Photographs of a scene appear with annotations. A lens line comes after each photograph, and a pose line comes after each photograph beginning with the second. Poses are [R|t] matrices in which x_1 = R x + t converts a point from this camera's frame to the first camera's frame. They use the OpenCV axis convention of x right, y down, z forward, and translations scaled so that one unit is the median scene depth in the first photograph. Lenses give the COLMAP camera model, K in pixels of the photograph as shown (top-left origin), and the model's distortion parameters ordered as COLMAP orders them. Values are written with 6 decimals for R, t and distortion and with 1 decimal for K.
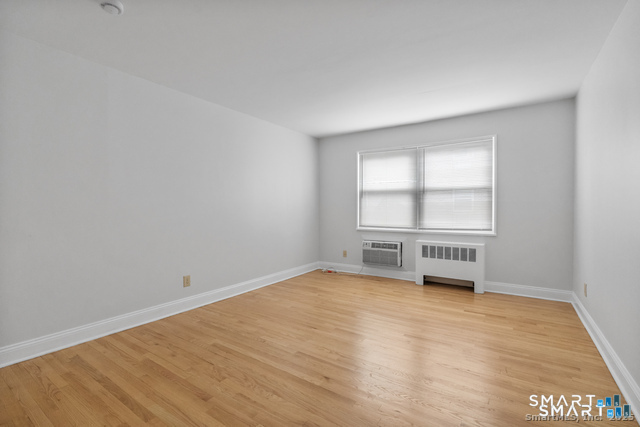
lens RADIAL K [[294.0, 0, 316.8], [0, 294.0, 208.1], [0, 0, 1]] dist [-0.002600, 0.000125]
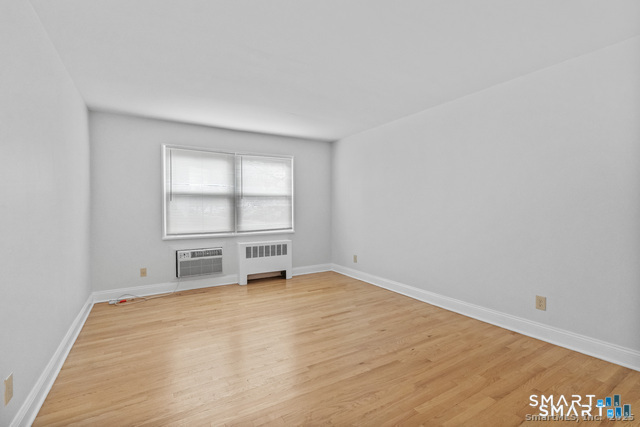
lens RADIAL K [[294.0, 0, 316.5], [0, 294.0, 210.5], [0, 0, 1]] dist [-0.002600, 0.000125]
pose [[0.422867, -0.004699, 0.906180, -0.494559], [0.008028, 0.999967, 0.001439, -0.005369], [-0.906156, 0.006666, 0.422890, 0.316586]]
